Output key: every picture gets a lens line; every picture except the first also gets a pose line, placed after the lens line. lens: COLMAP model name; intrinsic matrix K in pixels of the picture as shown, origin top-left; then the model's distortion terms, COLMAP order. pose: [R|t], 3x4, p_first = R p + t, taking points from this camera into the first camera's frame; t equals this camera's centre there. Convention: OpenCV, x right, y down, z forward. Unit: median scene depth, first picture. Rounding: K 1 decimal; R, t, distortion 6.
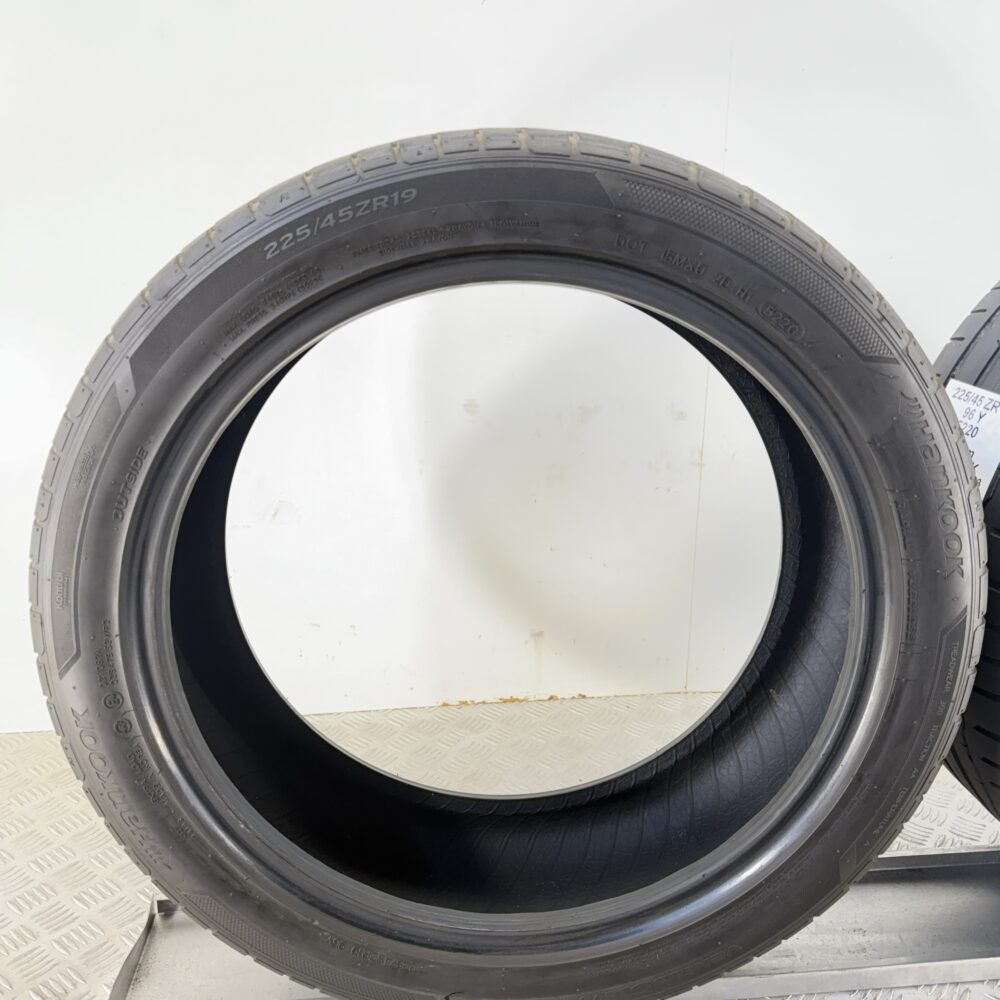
lens RADIAL K [[949.6, 0, 494.7], [0, 949.6, 495.0], [0, 0, 1]] dist [0.070794, -0.073789]
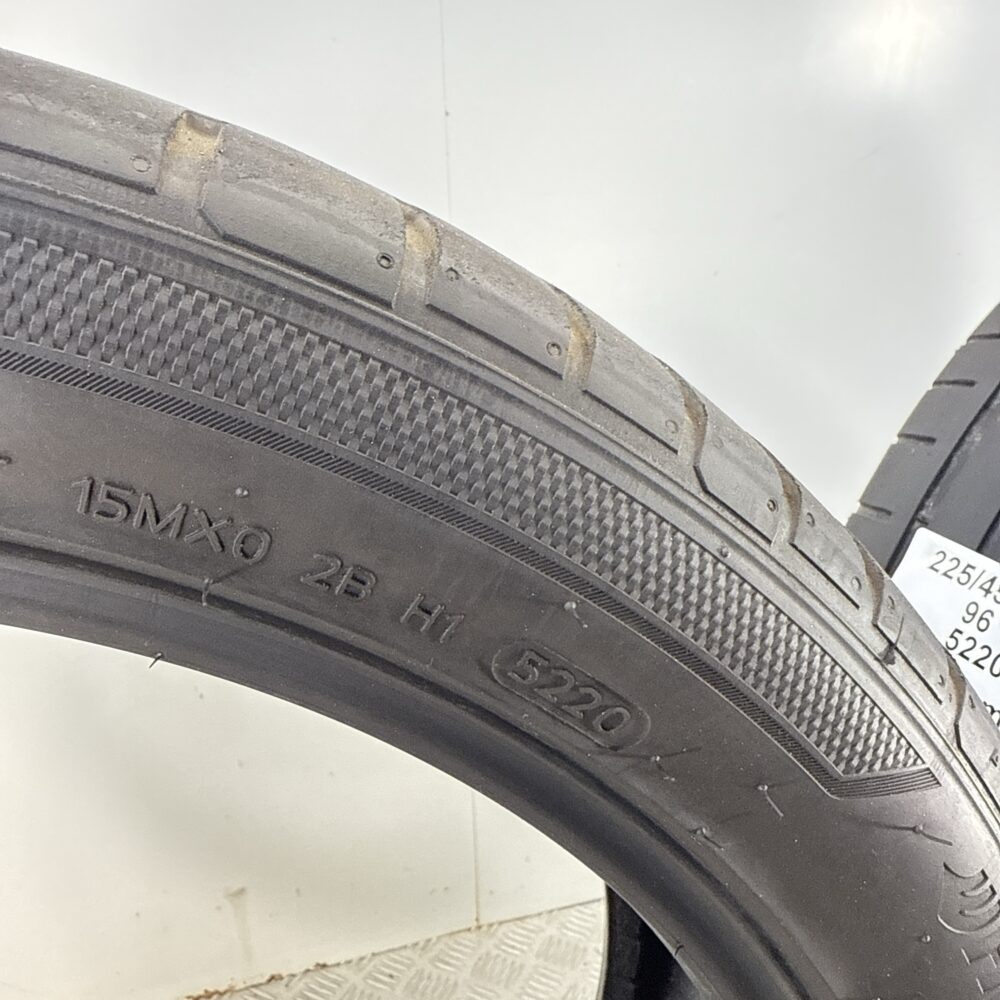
lens RADIAL K [[983.2, 0, 500.9], [0, 983.2, 499.6], [0, 0, 1]] dist [-0.003008, 0.000000]
pose [[0.979448, -0.054058, 0.194317, 0.233245], [0.053762, 0.998531, 0.006800, -0.249617], [-0.194399, 0.003787, 0.980915, 0.743104]]
